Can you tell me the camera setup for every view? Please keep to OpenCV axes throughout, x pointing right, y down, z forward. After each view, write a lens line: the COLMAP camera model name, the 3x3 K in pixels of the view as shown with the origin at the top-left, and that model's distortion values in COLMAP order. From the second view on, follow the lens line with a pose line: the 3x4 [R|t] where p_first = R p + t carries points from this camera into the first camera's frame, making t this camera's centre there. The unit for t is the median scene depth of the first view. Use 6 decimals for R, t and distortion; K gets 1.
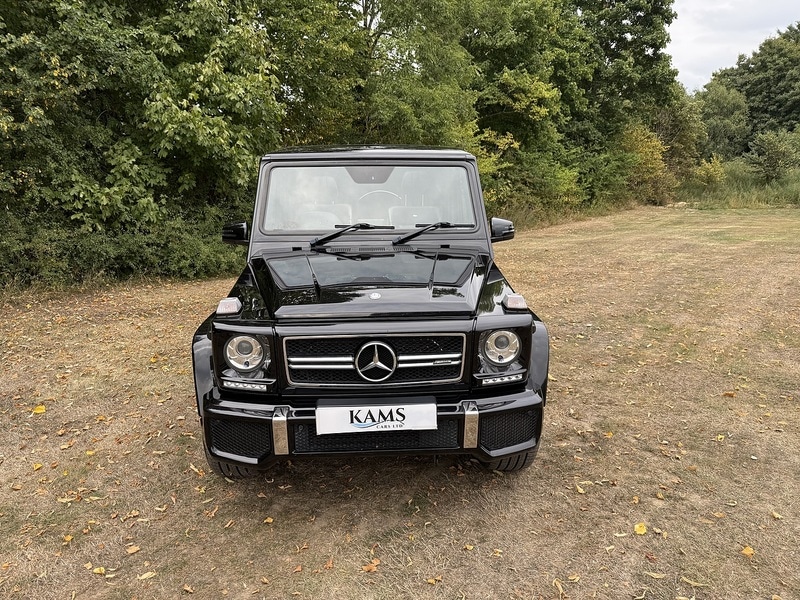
lens RADIAL K [[584.8, 0, 388.7], [0, 584.8, 297.5], [0, 0, 1]] dist [-0.002137, -0.019681]
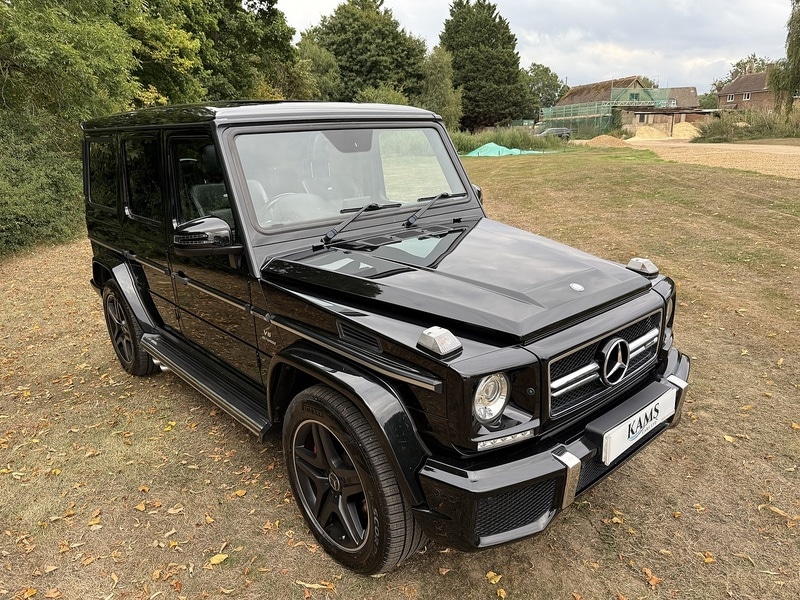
lens RADIAL K [[585.7, 0, 400.0], [0, 585.7, 300.0], [0, 0, 1]] dist [-0.000569, -0.003179]
pose [[0.782124, -0.195104, 0.591791, -0.520684], [0.150989, 0.980754, 0.123788, -0.091491], [-0.604553, -0.007464, 0.796530, 0.343350]]
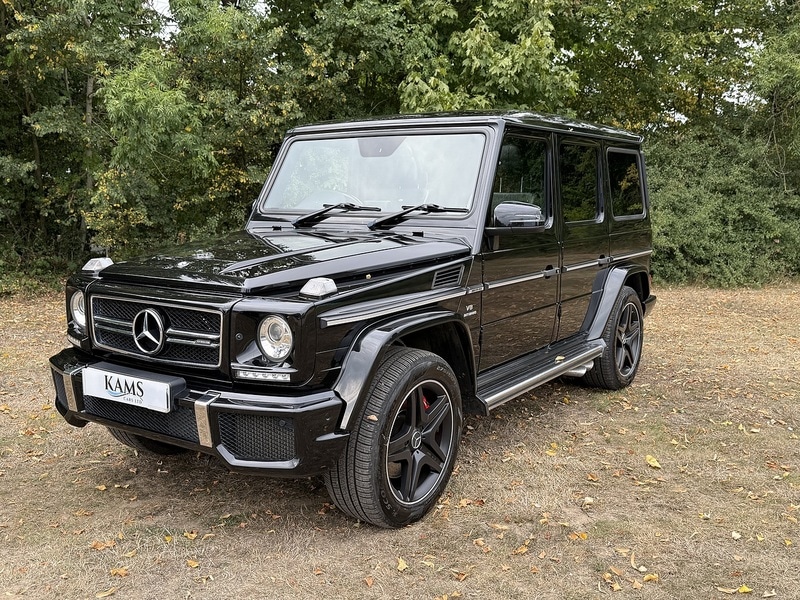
lens RADIAL K [[739.1, 0, 395.2], [0, 739.1, 302.3], [0, 0, 1]] dist [0.096299, -0.164992]
pose [[0.805185, 0.100263, -0.584486, 0.663556], [-0.129253, 0.991580, -0.007963, 0.015905], [0.578766, 0.081958, 0.811365, 0.181346]]
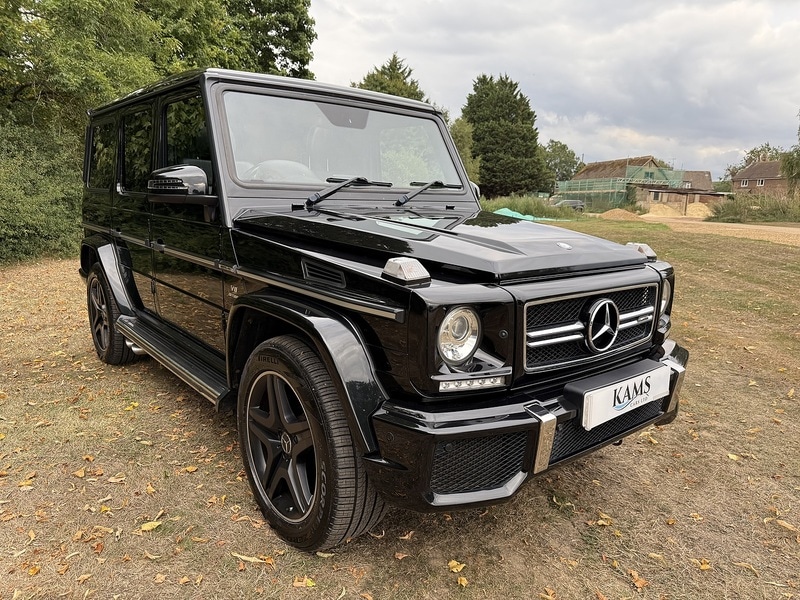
lens RADIAL K [[584.5, 0, 398.2], [0, 584.5, 295.8], [0, 0, 1]] dist [0.005417, -0.011697]
pose [[0.803583, -0.070857, 0.590960, -0.479438], [0.082888, 0.996536, 0.006775, 0.028679], [-0.589393, 0.043539, 0.806672, 0.358806]]
